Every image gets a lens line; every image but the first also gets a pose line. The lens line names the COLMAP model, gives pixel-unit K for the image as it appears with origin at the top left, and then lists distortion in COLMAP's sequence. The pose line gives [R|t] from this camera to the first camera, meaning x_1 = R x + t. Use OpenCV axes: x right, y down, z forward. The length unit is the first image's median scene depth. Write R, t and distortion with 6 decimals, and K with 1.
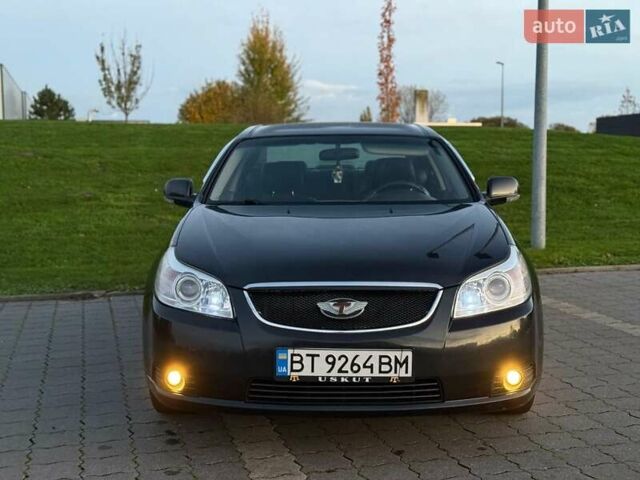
lens RADIAL K [[888.4, 0, 319.1], [0, 888.4, 242.3], [0, 0, 1]] dist [0.143993, 0.000000]
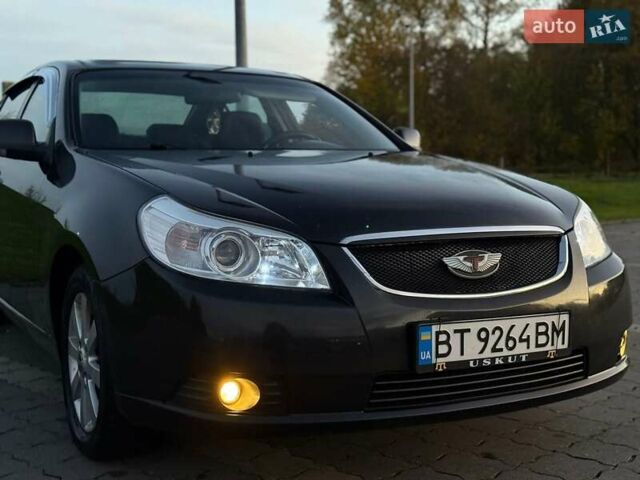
lens RADIAL K [[888.4, 0, 320.6], [0, 888.4, 243.4], [0, 0, 1]] dist [0.143993, 0.000000]
pose [[0.871690, -0.042429, 0.488217, -0.433408], [0.049745, 0.998760, -0.002018, 0.053305], [-0.487526, 0.026046, 0.872720, 0.433232]]
